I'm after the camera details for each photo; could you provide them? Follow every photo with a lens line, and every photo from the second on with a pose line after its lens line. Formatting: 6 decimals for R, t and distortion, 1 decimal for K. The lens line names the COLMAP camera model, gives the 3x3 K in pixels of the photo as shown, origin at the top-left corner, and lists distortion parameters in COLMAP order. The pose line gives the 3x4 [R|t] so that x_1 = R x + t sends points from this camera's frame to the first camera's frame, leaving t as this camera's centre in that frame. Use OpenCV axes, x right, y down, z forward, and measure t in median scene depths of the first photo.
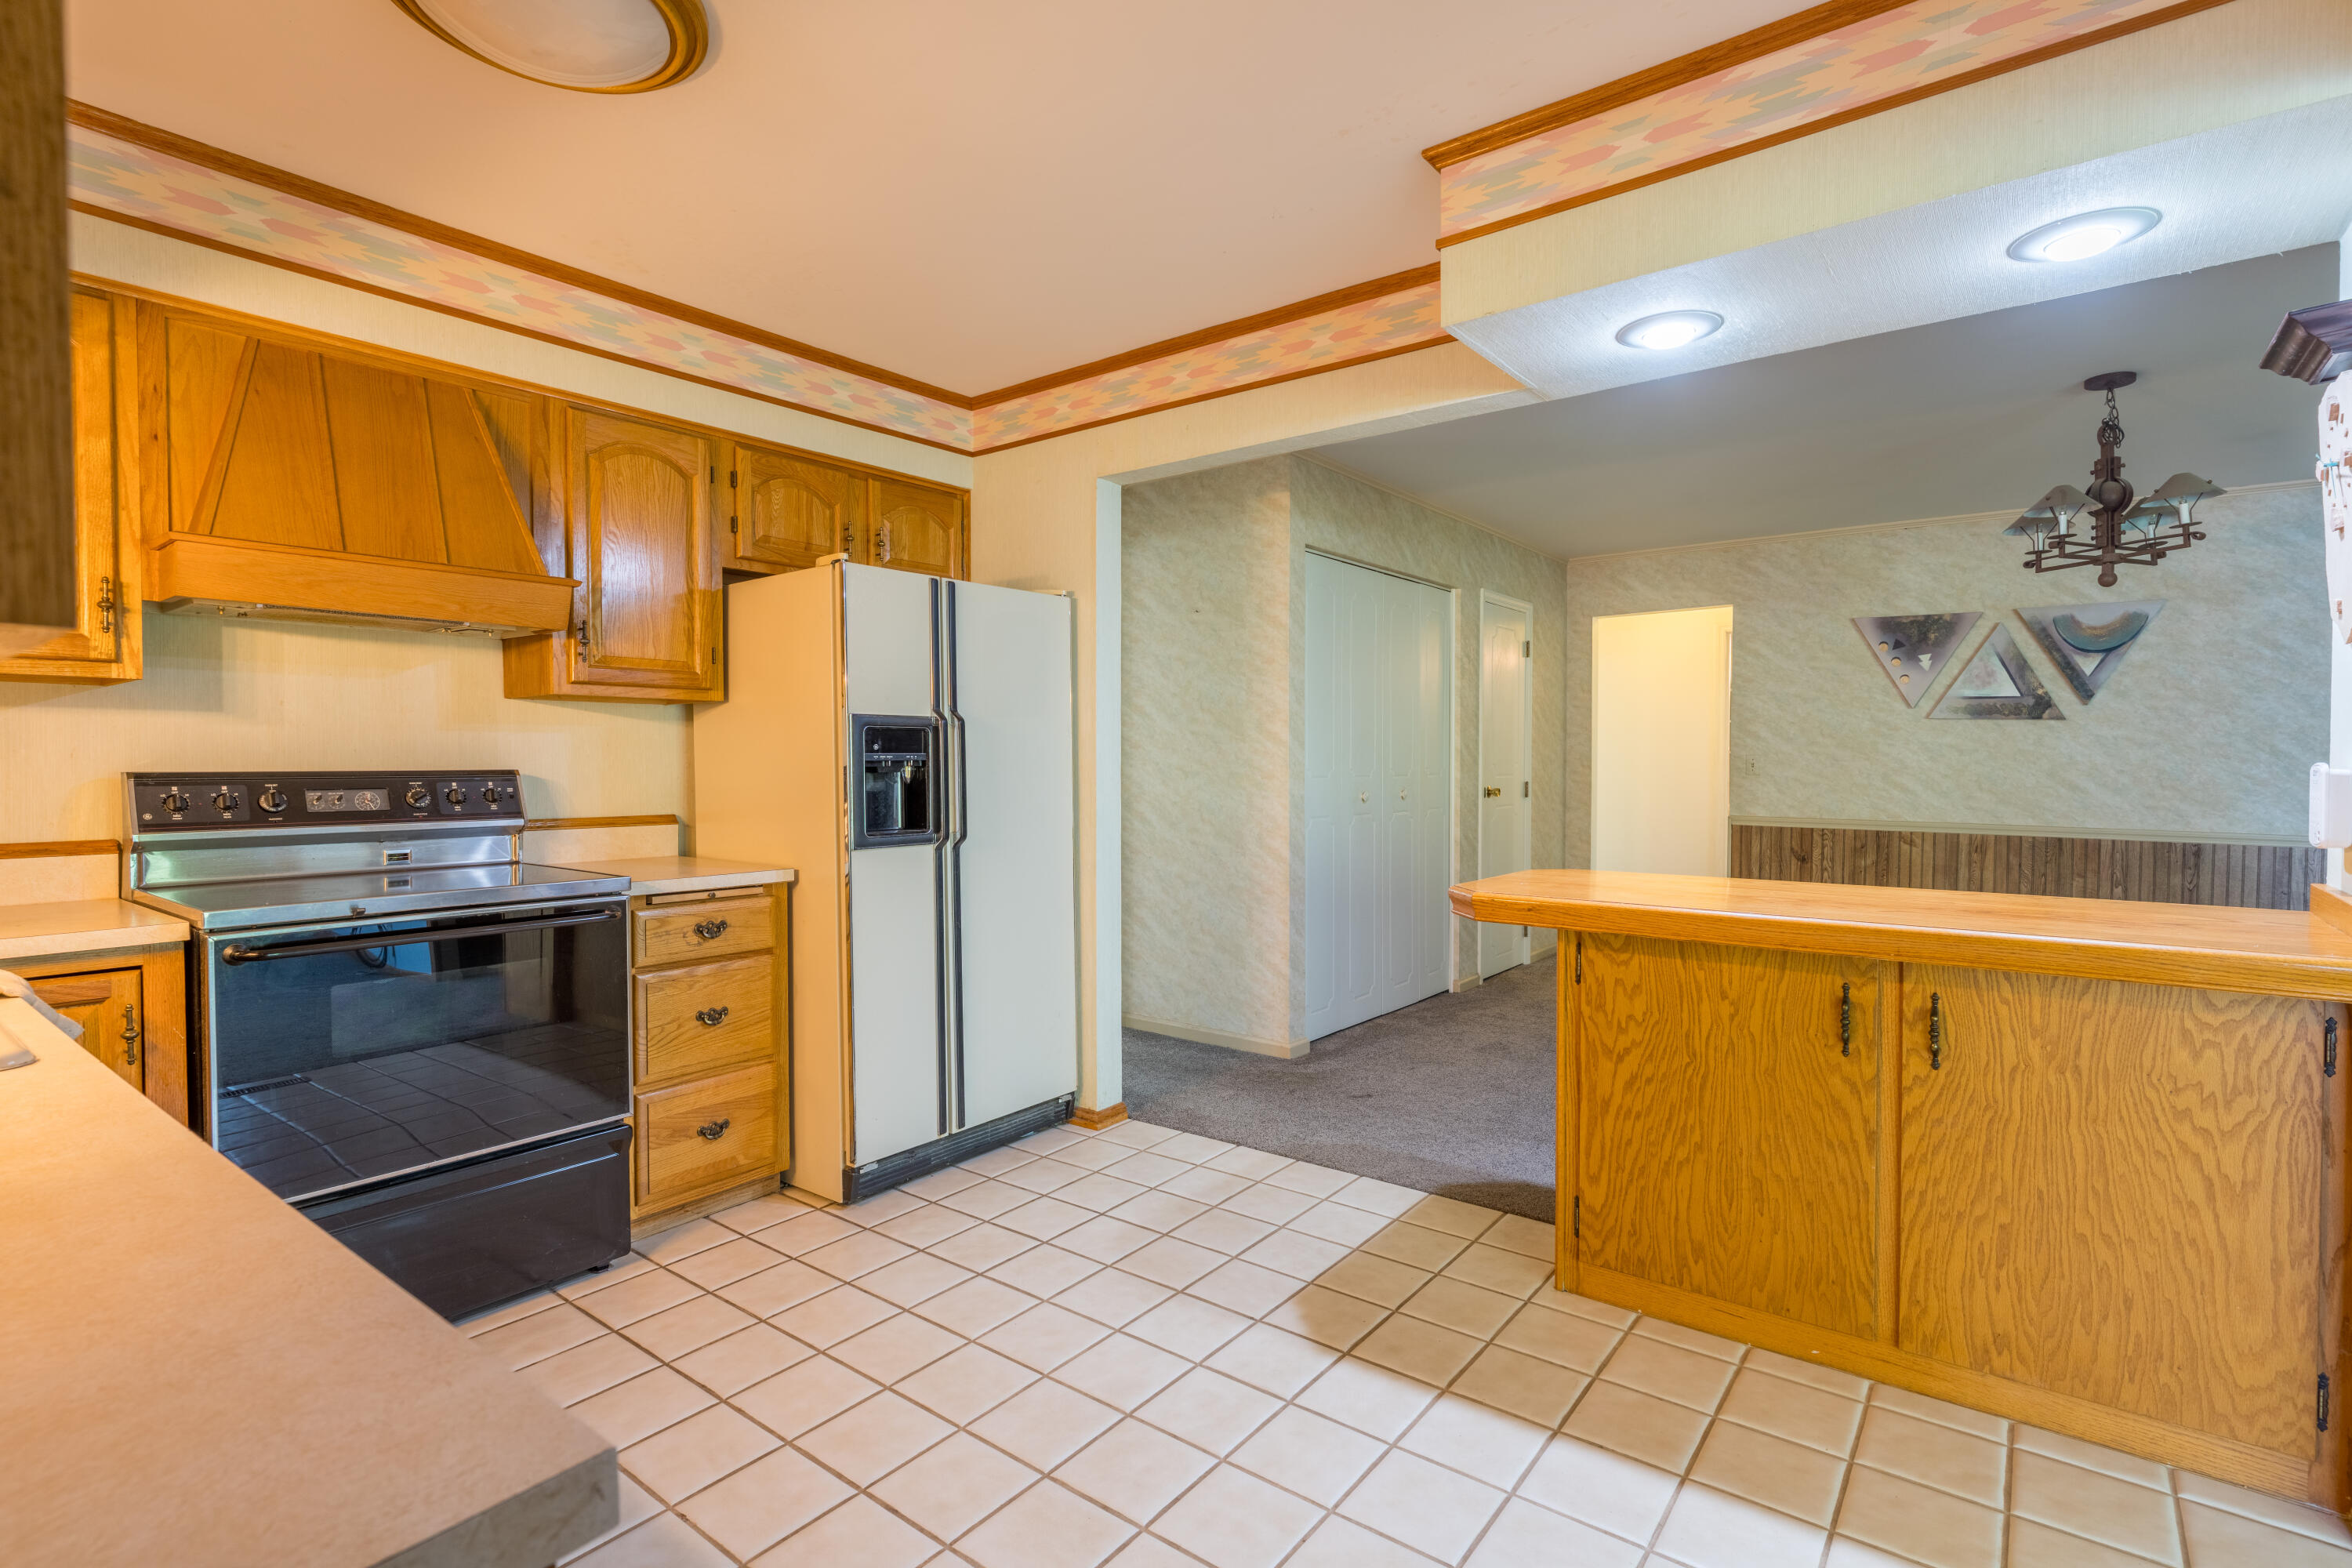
lens RADIAL K [[1120.5, 0, 1180.1], [0, 1120.5, 783.4], [0, 0, 1]] dist [0.003197, -0.002347]
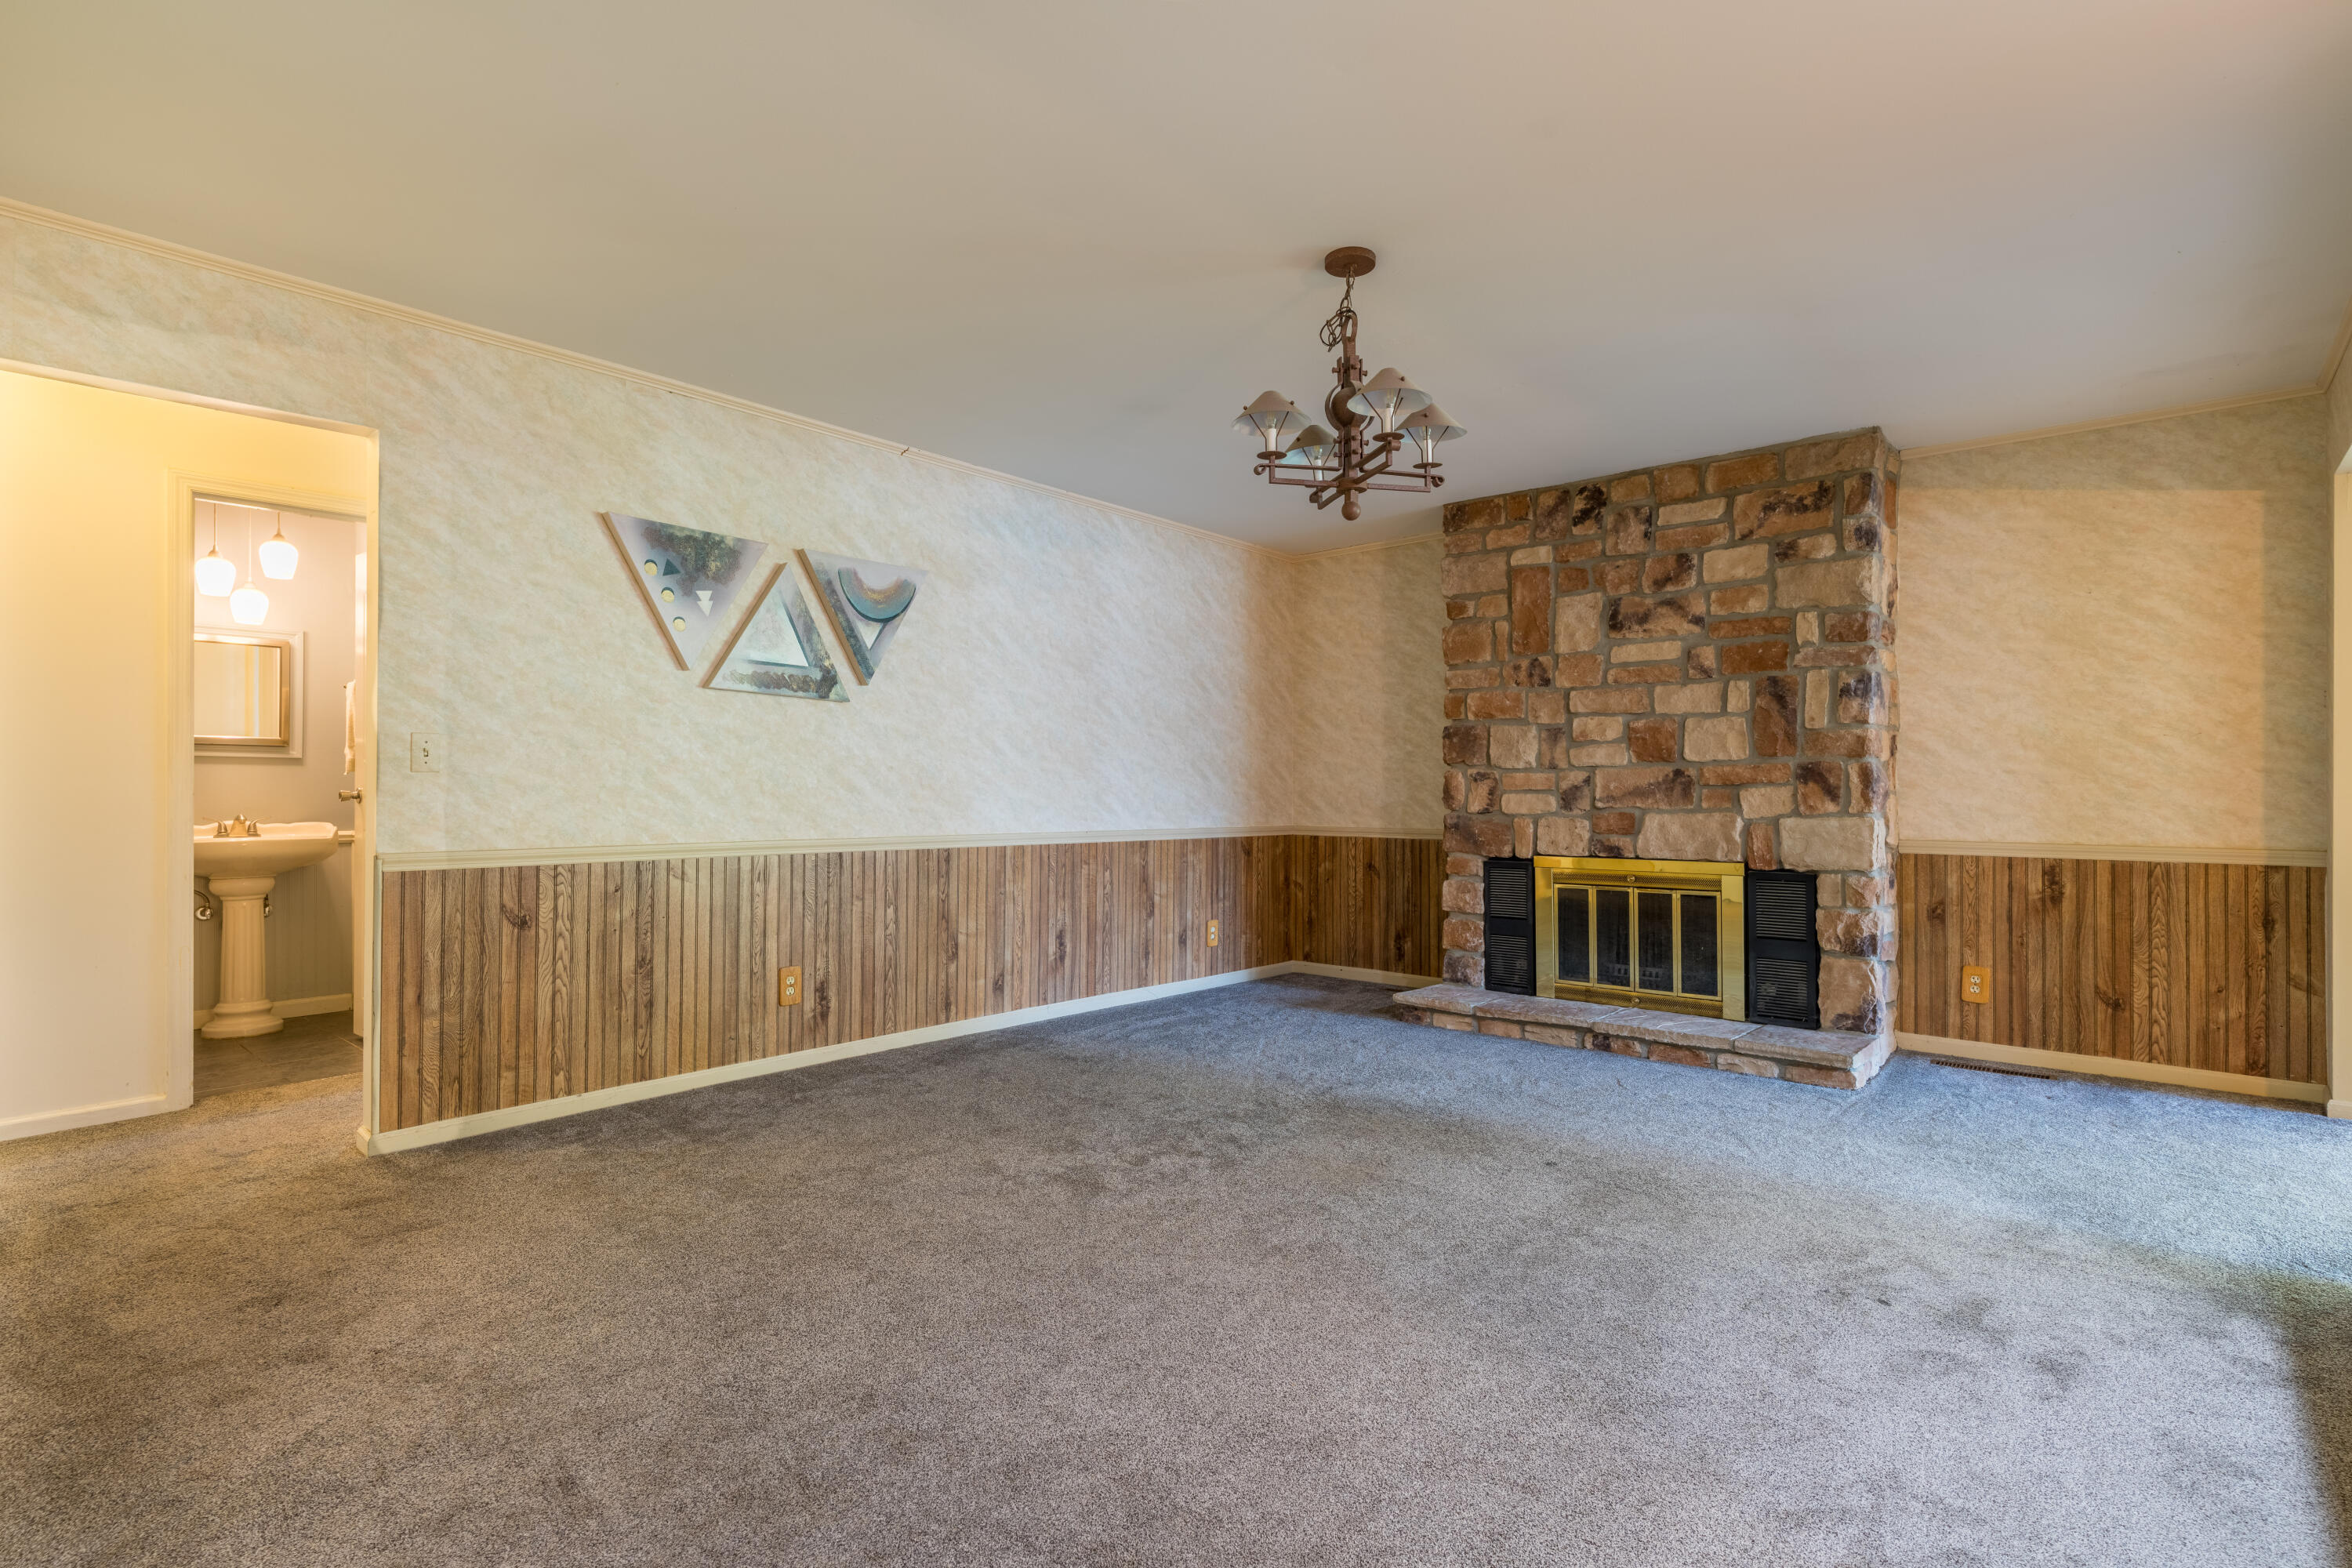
lens RADIAL K [[1120.5, 0, 1180.1], [0, 1120.5, 783.4], [0, 0, 1]] dist [0.003197, -0.002347]
pose [[0.056225, 0.001951, 0.998416, 0.018309], [0.021248, 0.999769, -0.003150, 0.008183], [-0.998192, 0.021392, 0.056171, 0.753134]]
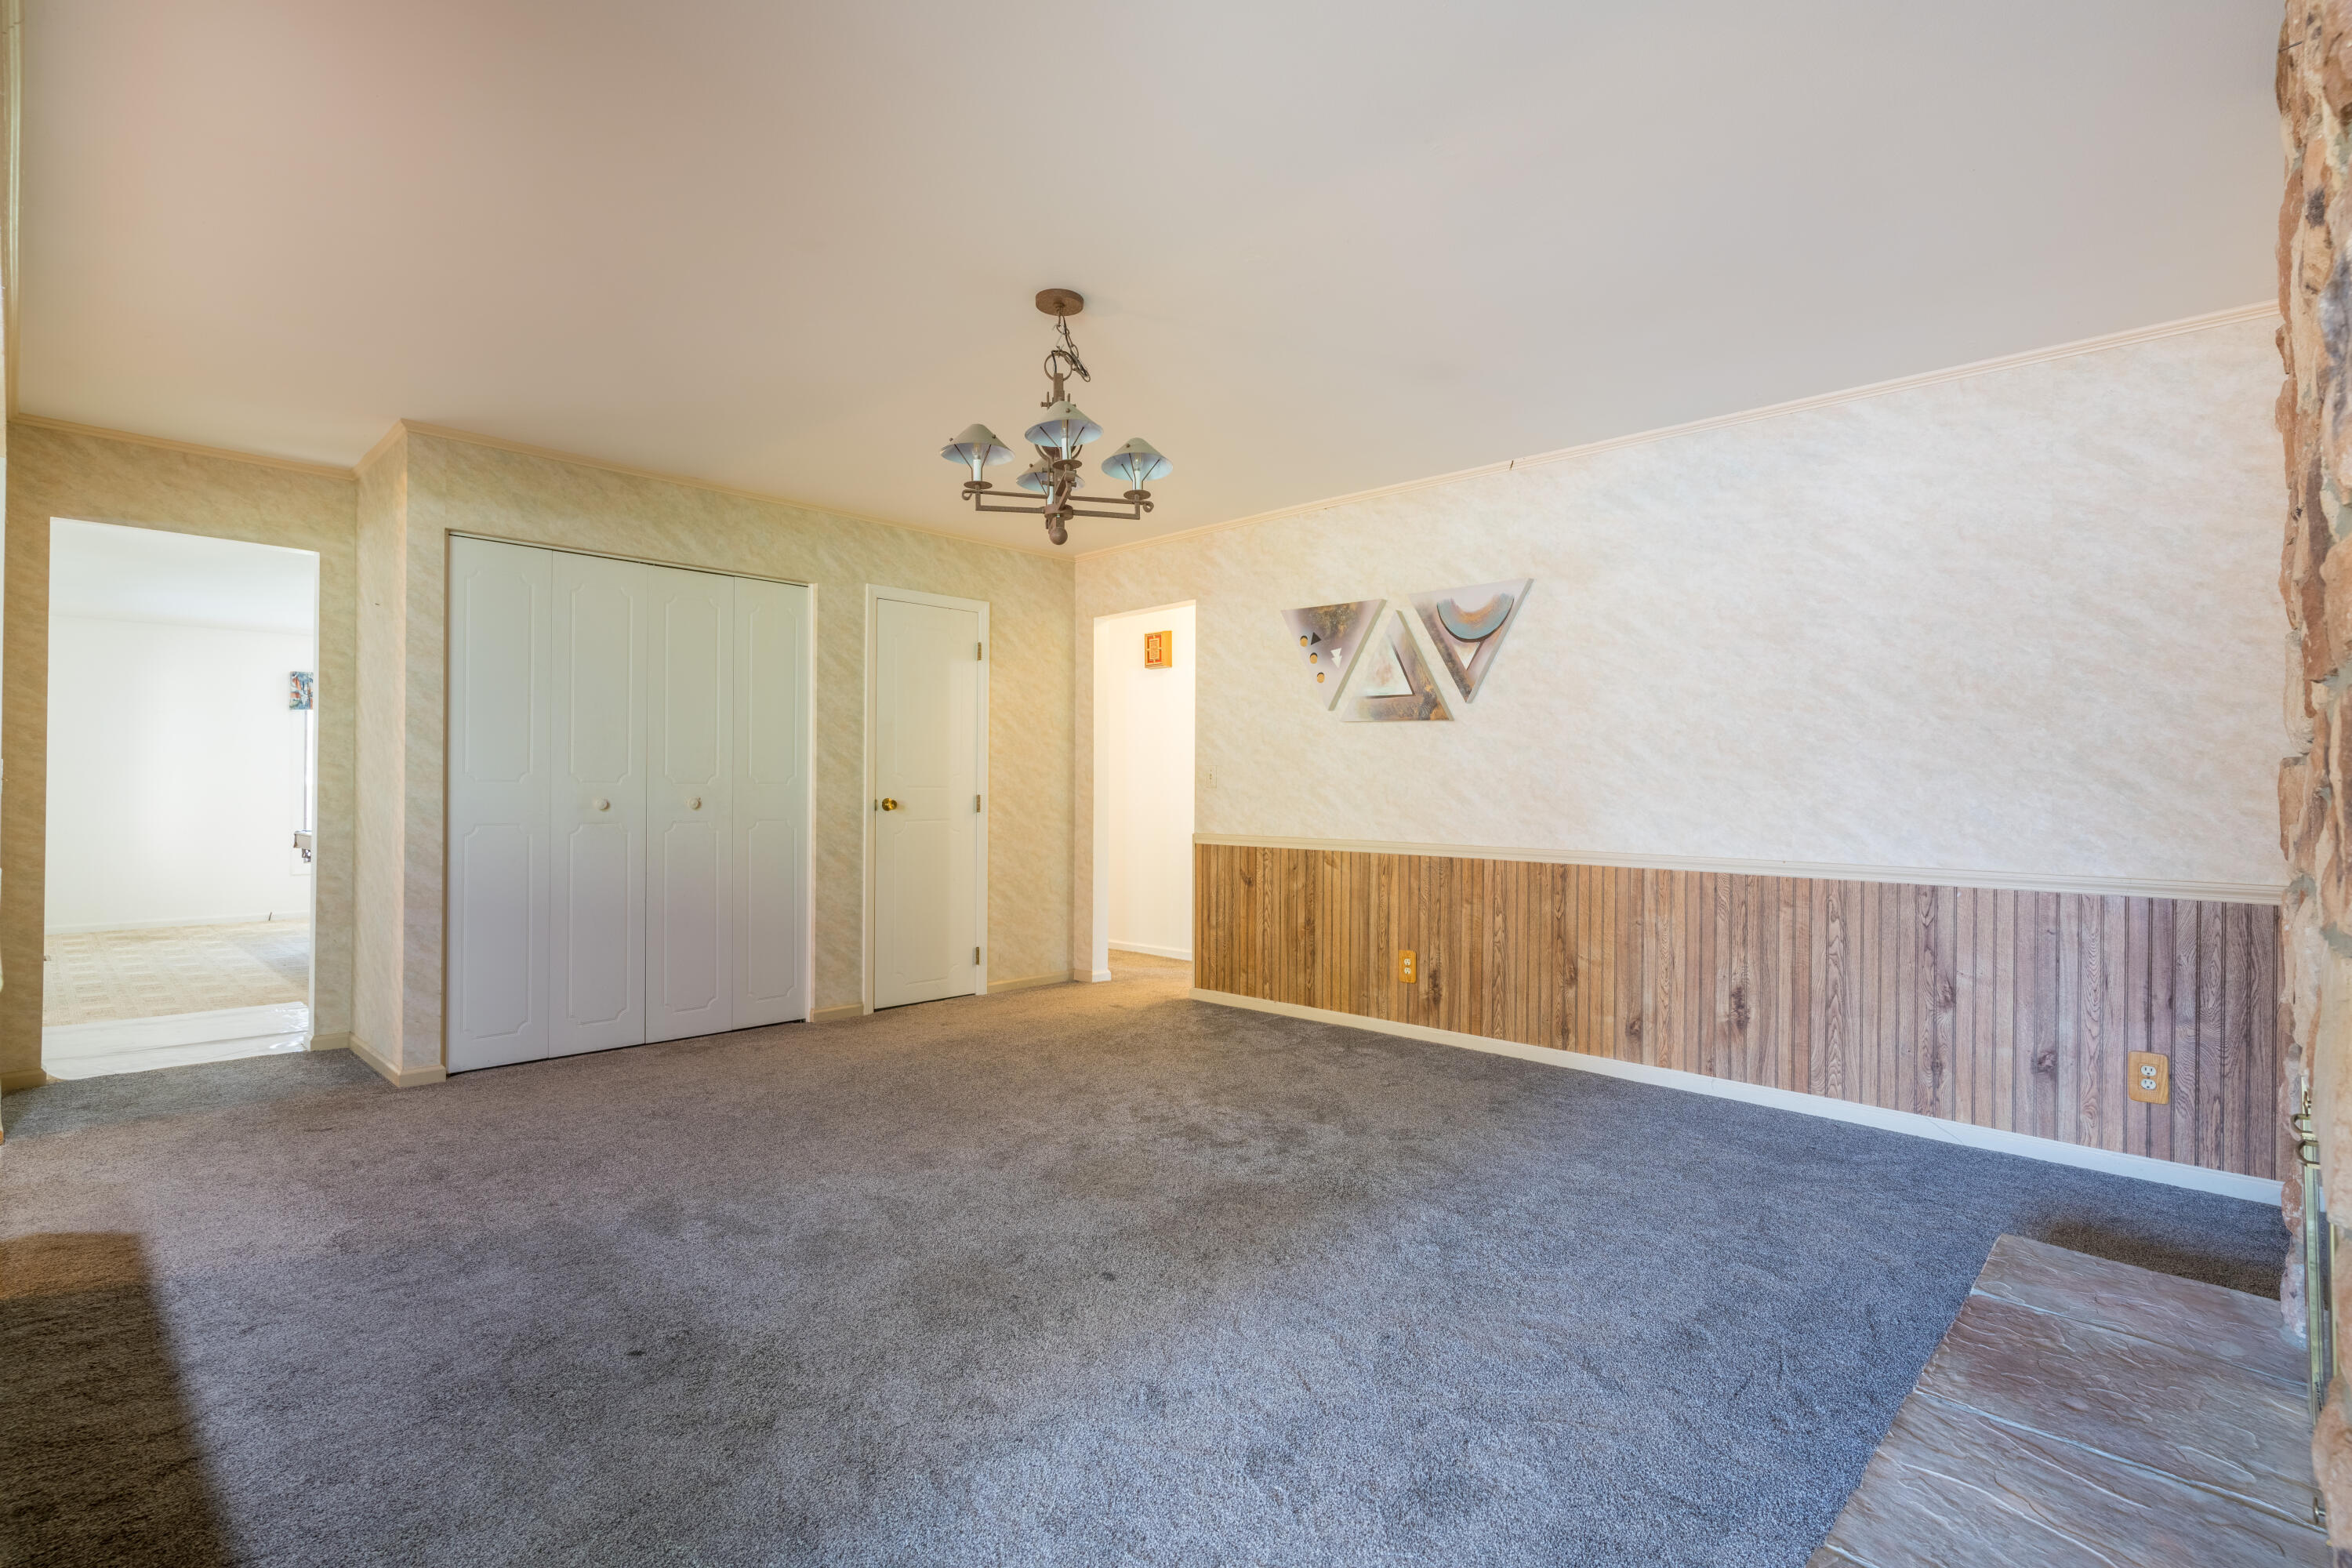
lens RADIAL K [[1115.0, 0, 1184.4], [0, 1115.0, 781.1], [0, 0, 1]] dist [-0.001307, -0.000391]
pose [[0.994679, 0.000985, -0.103020, 0.700658], [-0.004282, 0.999485, -0.031794, 0.018949], [0.102936, 0.032066, 0.994171, 0.131633]]
